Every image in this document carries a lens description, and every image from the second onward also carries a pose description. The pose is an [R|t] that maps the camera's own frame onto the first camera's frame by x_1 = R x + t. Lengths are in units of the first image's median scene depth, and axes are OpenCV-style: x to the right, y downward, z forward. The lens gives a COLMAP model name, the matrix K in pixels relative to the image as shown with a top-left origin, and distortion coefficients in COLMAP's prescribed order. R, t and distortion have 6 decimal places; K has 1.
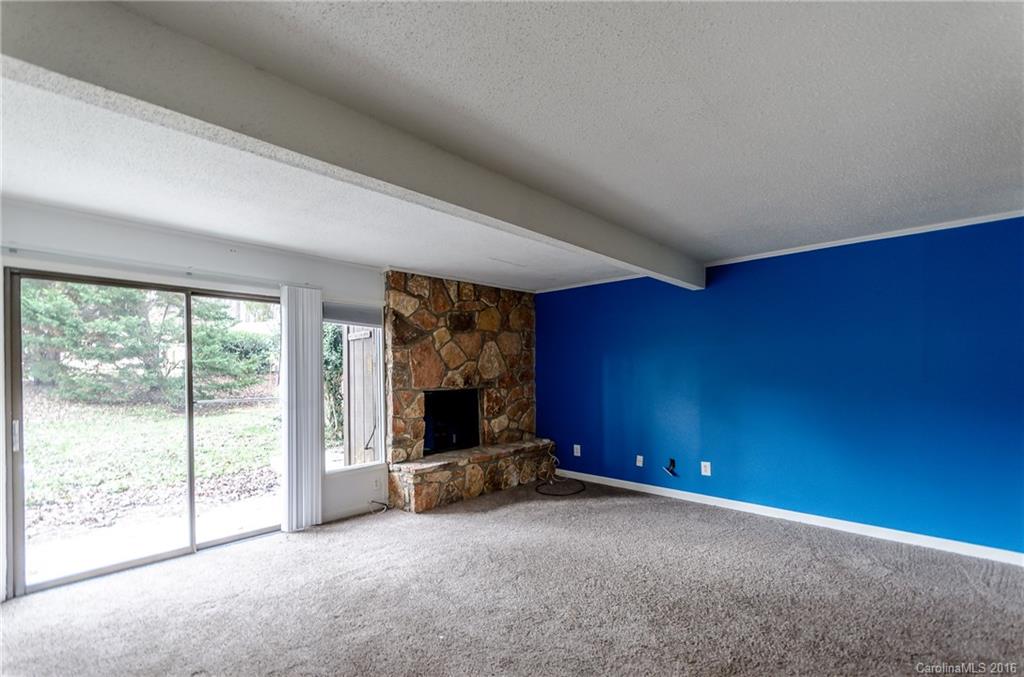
lens RADIAL K [[456.5, 0, 511.1], [0, 456.5, 376.7], [0, 0, 1]] dist [0.000431, -0.000001]
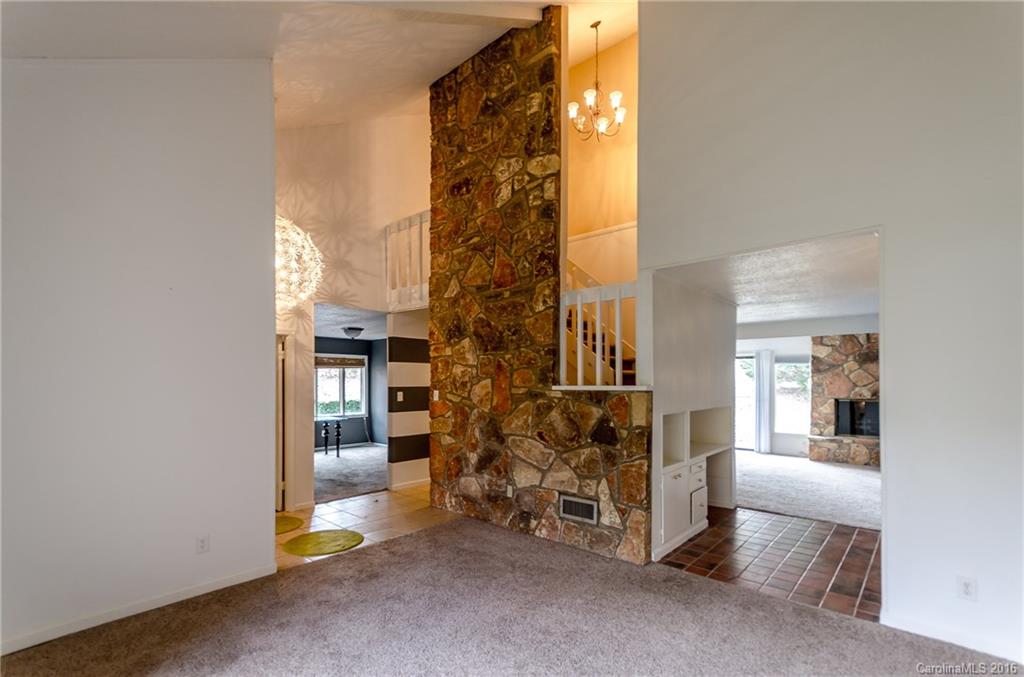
lens RADIAL K [[452.9, 0, 511.7], [0, 452.9, 375.6], [0, 0, 1]] dist [-0.001412, 0.000150]
pose [[0.025073, -0.002604, -0.999682, 1.489877], [-0.011607, 0.999928, -0.002896, -0.036833], [0.999618, 0.011675, 0.025041, -0.289629]]
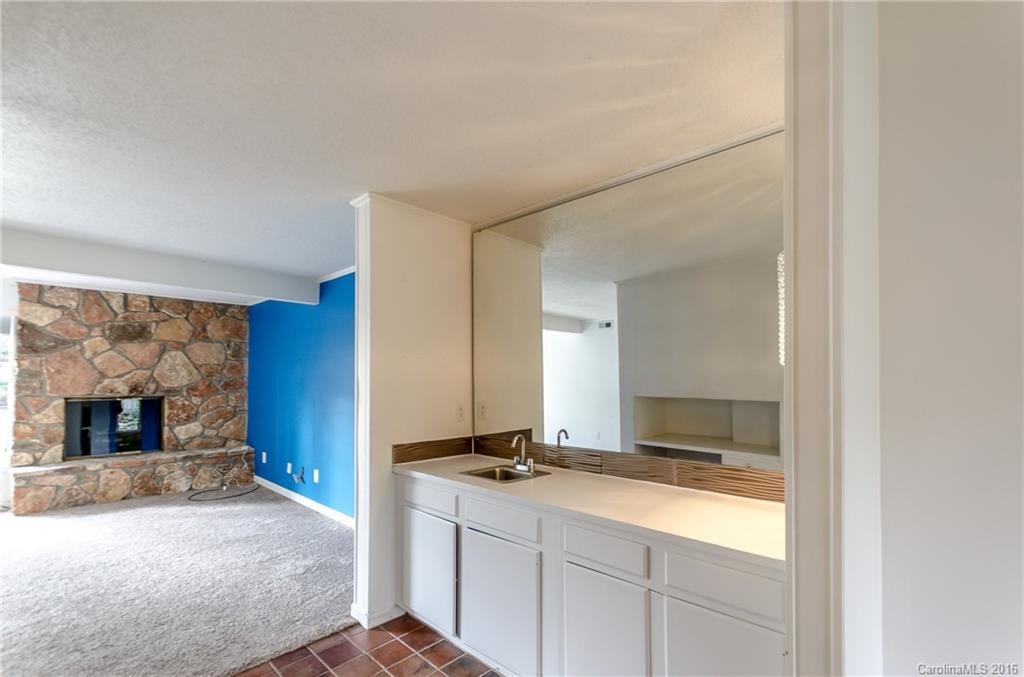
lens RADIAL K [[452.9, 0, 511.7], [0, 452.9, 375.6], [0, 0, 1]] dist [-0.001412, 0.000150]
pose [[0.999874, 0.014434, 0.006621, 0.796516], [-0.014276, 0.999625, -0.023347, -0.009627], [-0.006955, 0.023250, 0.999705, -0.038427]]
